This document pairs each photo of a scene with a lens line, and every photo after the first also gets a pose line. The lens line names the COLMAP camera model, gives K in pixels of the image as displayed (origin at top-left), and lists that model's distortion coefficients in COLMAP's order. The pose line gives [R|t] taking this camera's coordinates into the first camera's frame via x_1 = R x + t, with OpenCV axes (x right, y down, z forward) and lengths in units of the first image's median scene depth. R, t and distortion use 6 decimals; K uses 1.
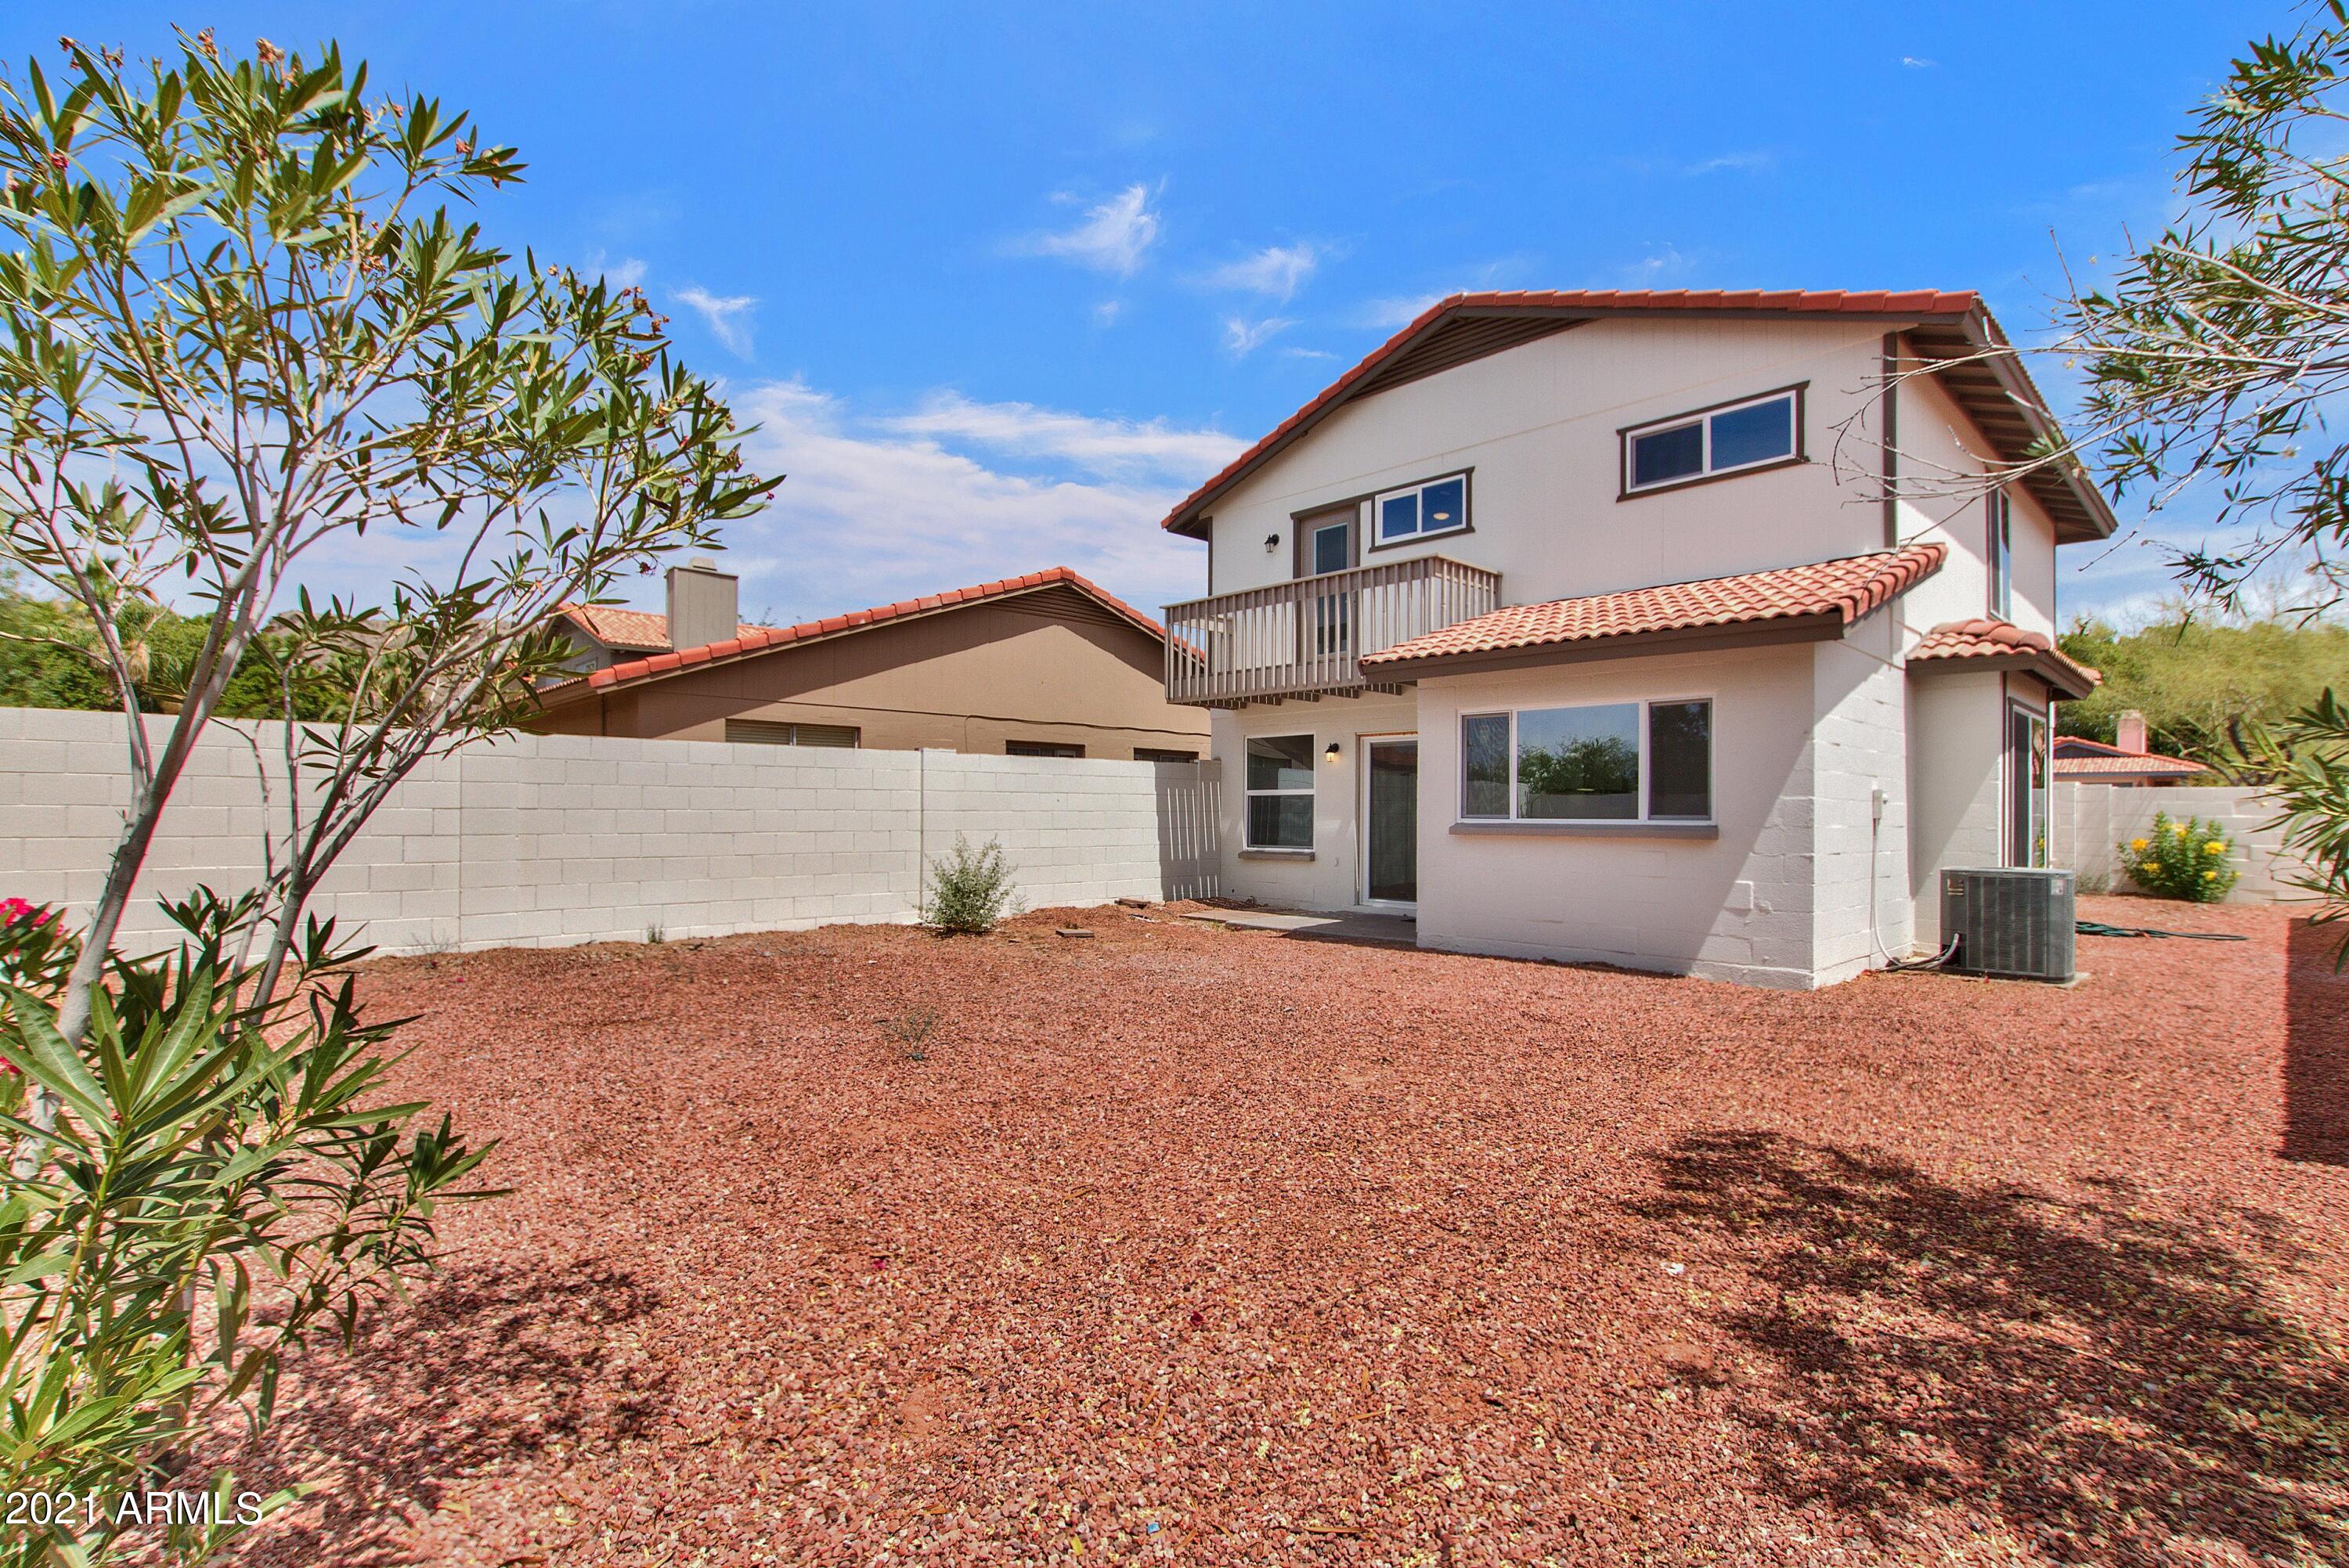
lens RADIAL K [[1077.9, 0, 1174.8], [0, 1077.9, 801.1], [0, 0, 1]] dist [-0.017882, 0.006330]
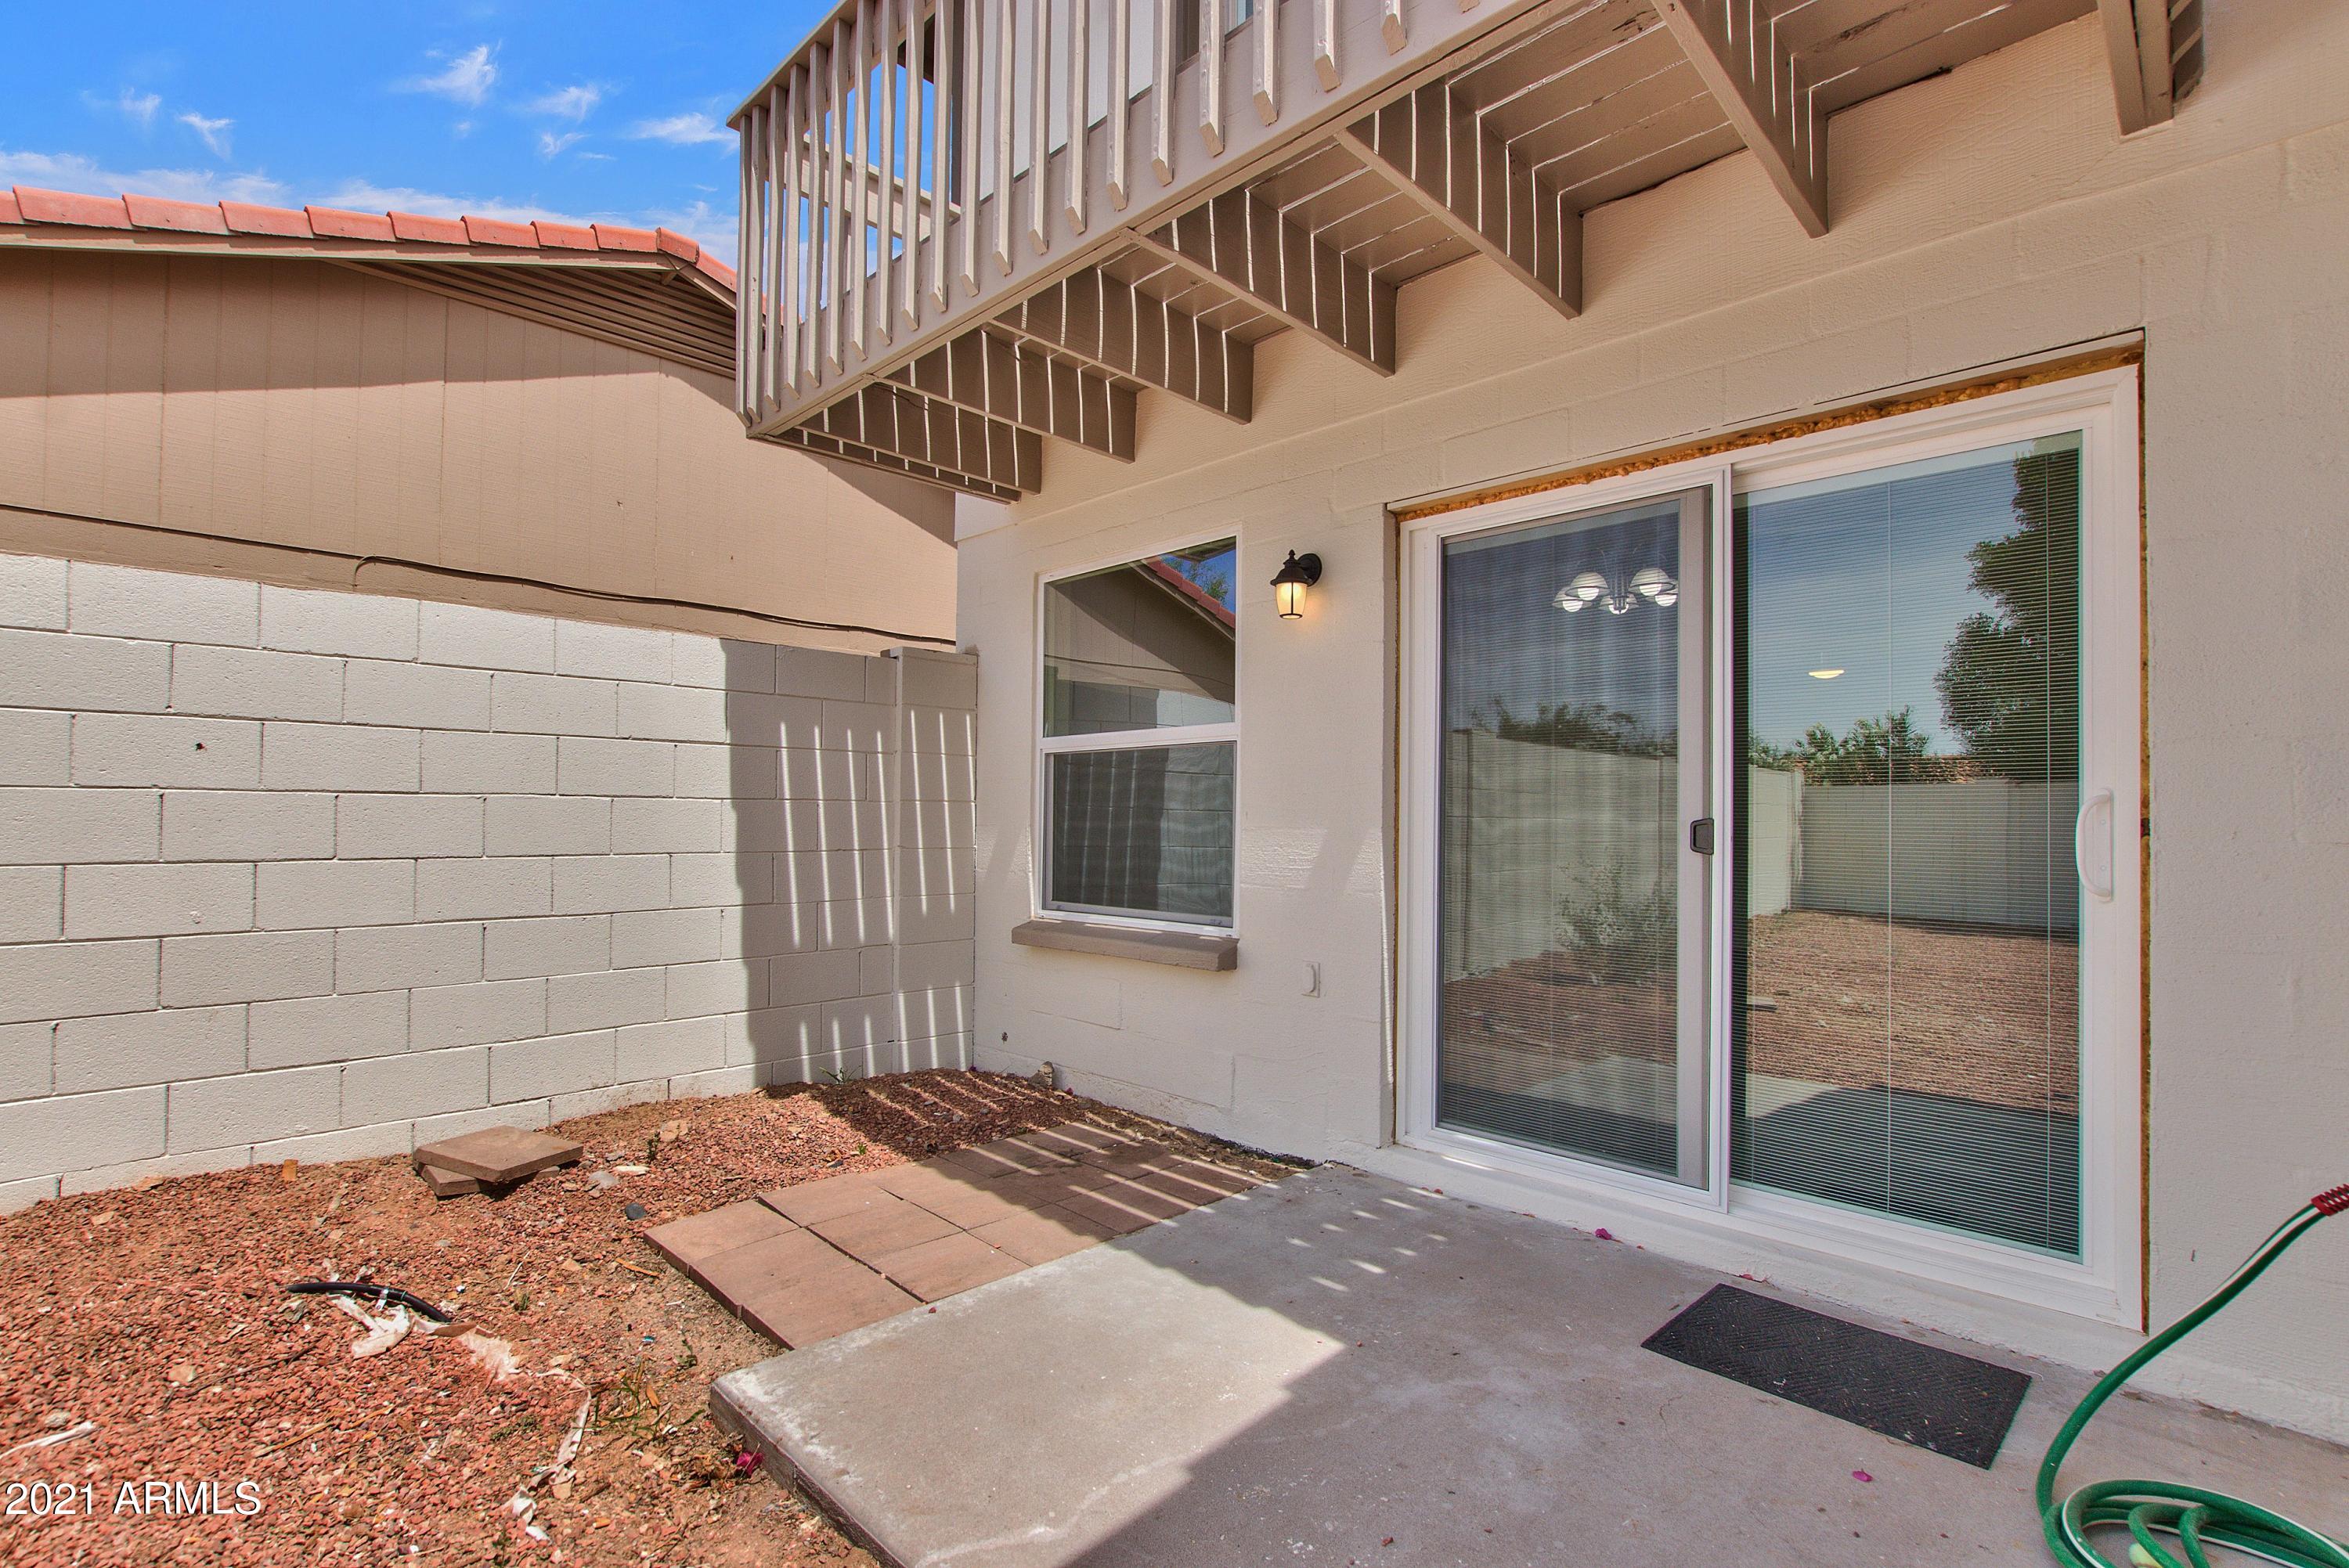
lens RADIAL K [[1077.9, 0, 1174.8], [0, 1077.9, 801.1], [0, 0, 1]] dist [-0.017882, 0.006330]
pose [[0.999332, 0.005717, 0.036093, 0.103598], [-0.005557, 0.999974, -0.004544, 0.011719], [-0.036118, 0.004340, 0.999338, 0.716986]]
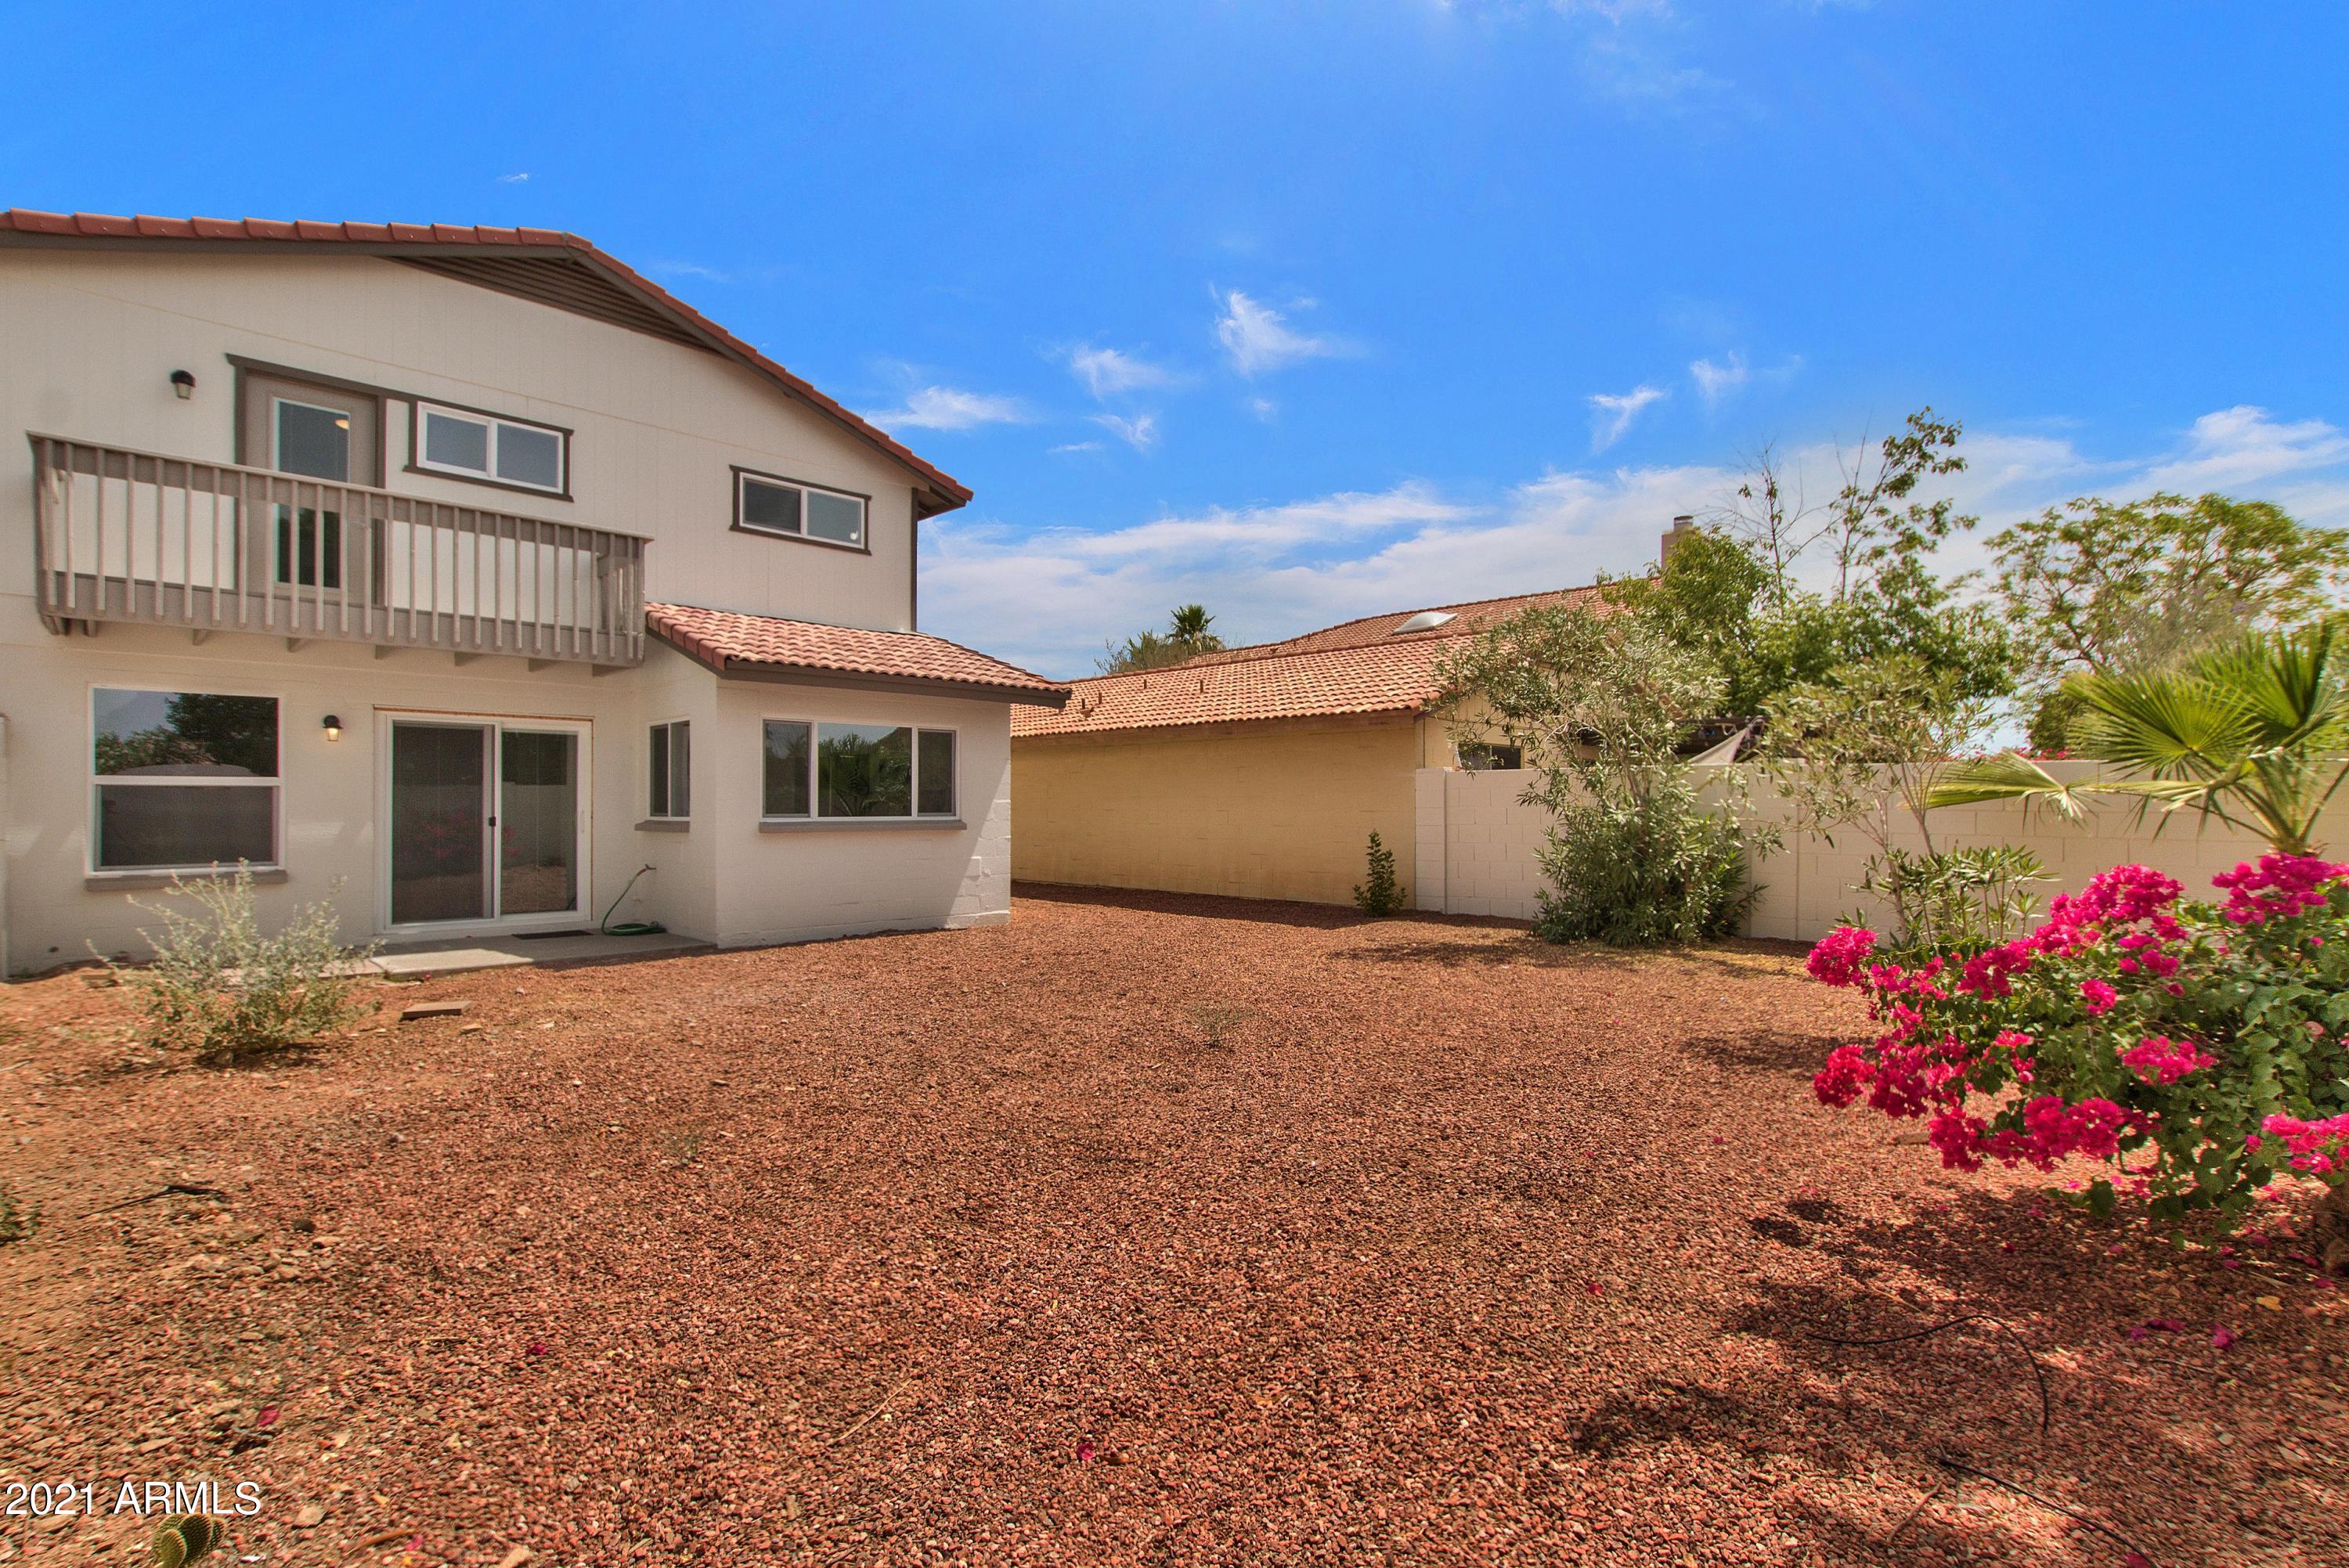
lens RADIAL K [[1077.9, 0, 1174.8], [0, 1077.9, 801.1], [0, 0, 1]] dist [-0.017882, 0.006330]
pose [[-0.032343, -0.003291, 0.999471, -0.572716], [-0.013823, 0.999900, 0.002845, -0.006309], [-0.999381, -0.013724, -0.032385, 0.458484]]
